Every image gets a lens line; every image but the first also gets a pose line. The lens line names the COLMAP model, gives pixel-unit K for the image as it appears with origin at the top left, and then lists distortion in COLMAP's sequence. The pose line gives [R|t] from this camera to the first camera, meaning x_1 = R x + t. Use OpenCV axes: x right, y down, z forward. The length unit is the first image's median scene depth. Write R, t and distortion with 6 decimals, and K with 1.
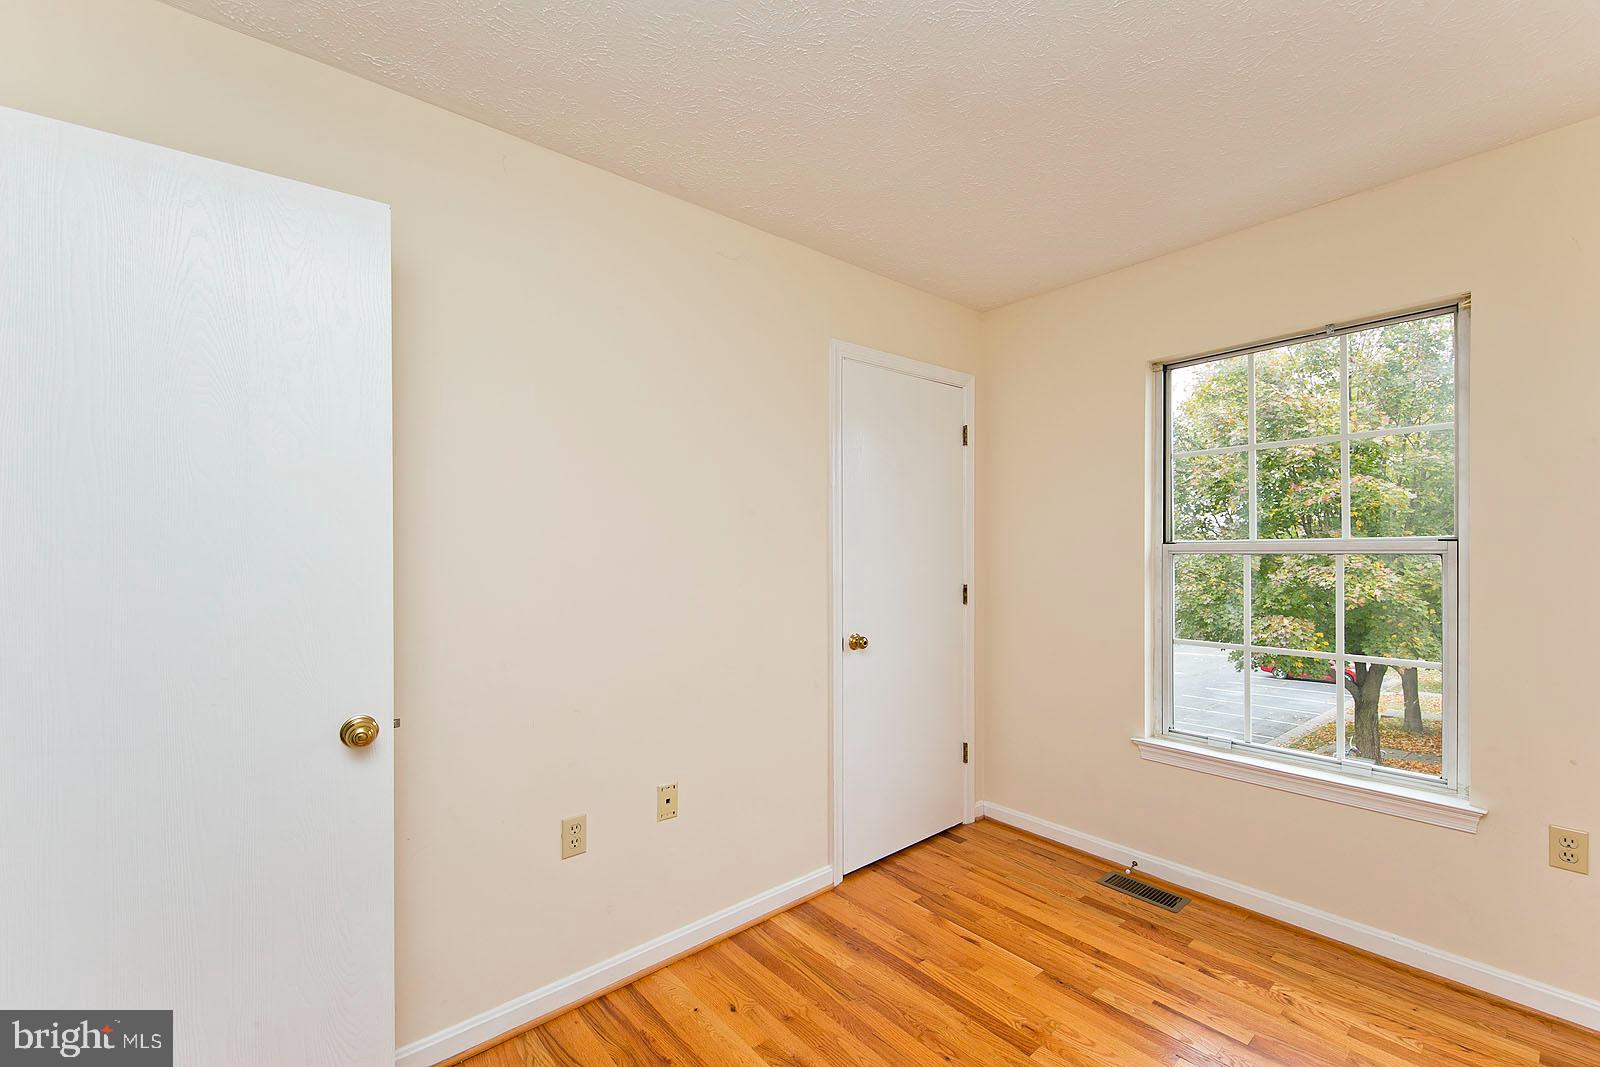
lens RADIAL K [[662.8, 0, 807.9], [0, 662.8, 546.7], [0, 0, 1]] dist [0.018464, -0.009395]
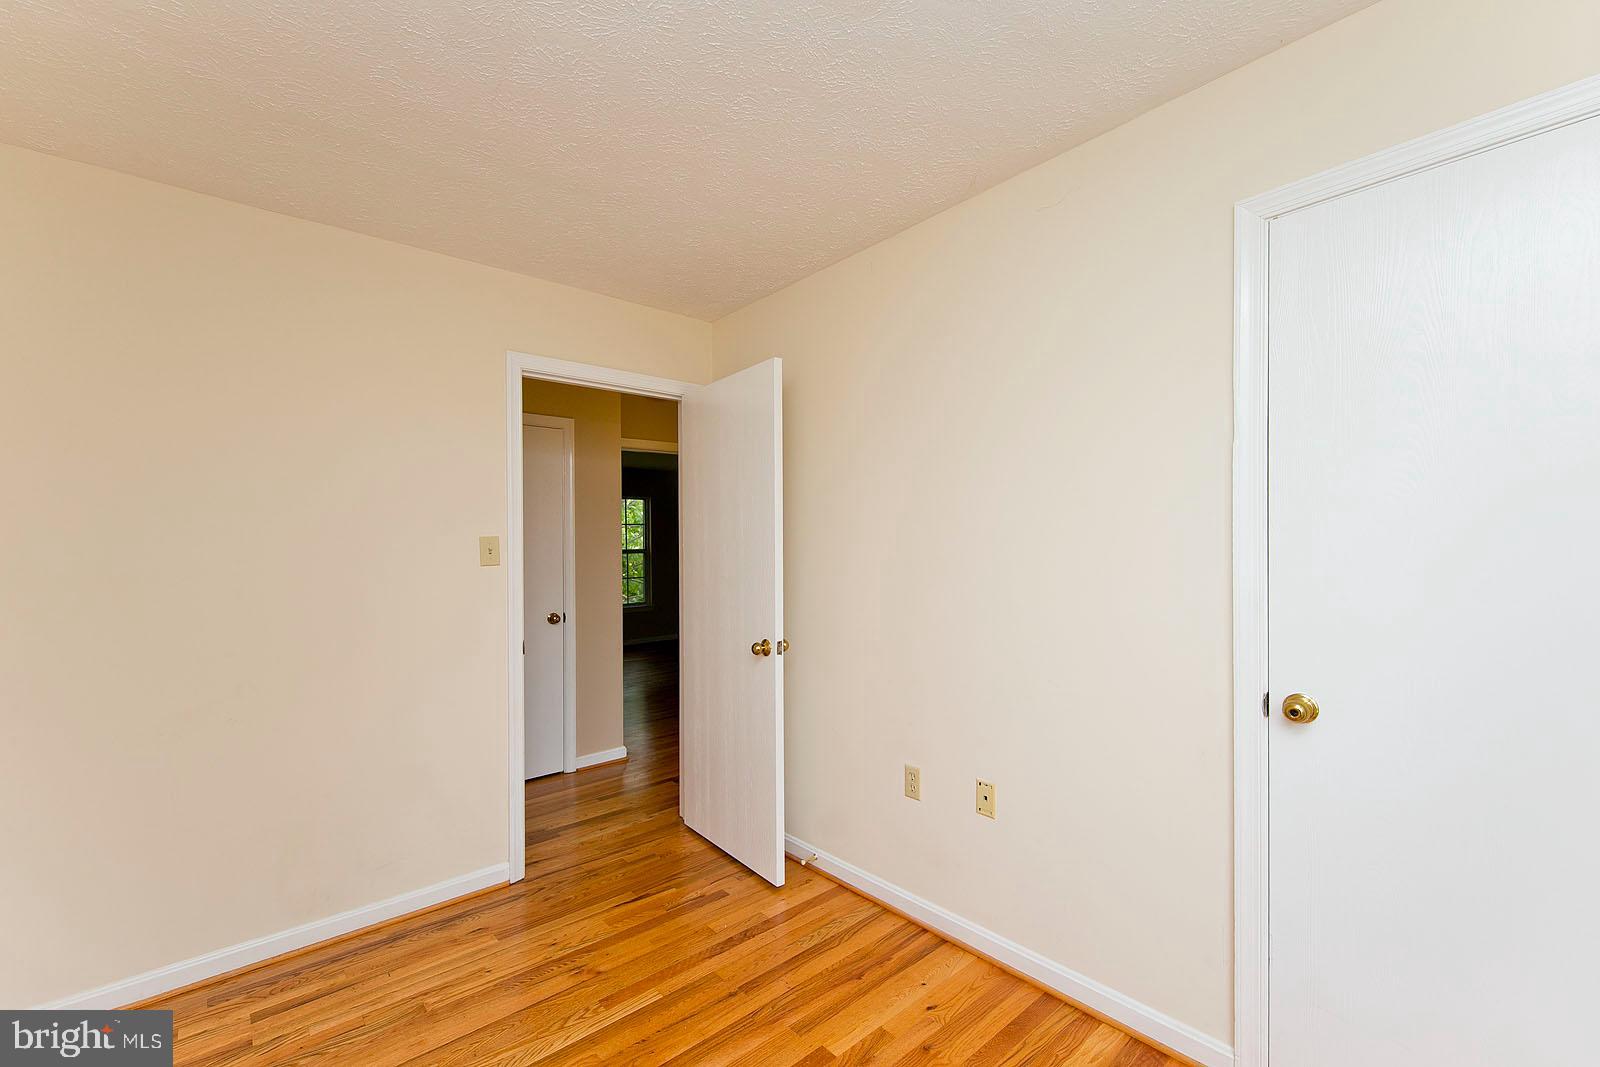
lens RADIAL K [[662.8, 0, 807.9], [0, 662.8, 546.7], [0, 0, 1]] dist [0.018464, -0.009395]
pose [[0.023908, 0.004394, -0.999705, 1.358885], [0.021725, 0.999752, 0.004914, -0.010569], [0.999478, -0.021836, 0.023806, 1.247512]]
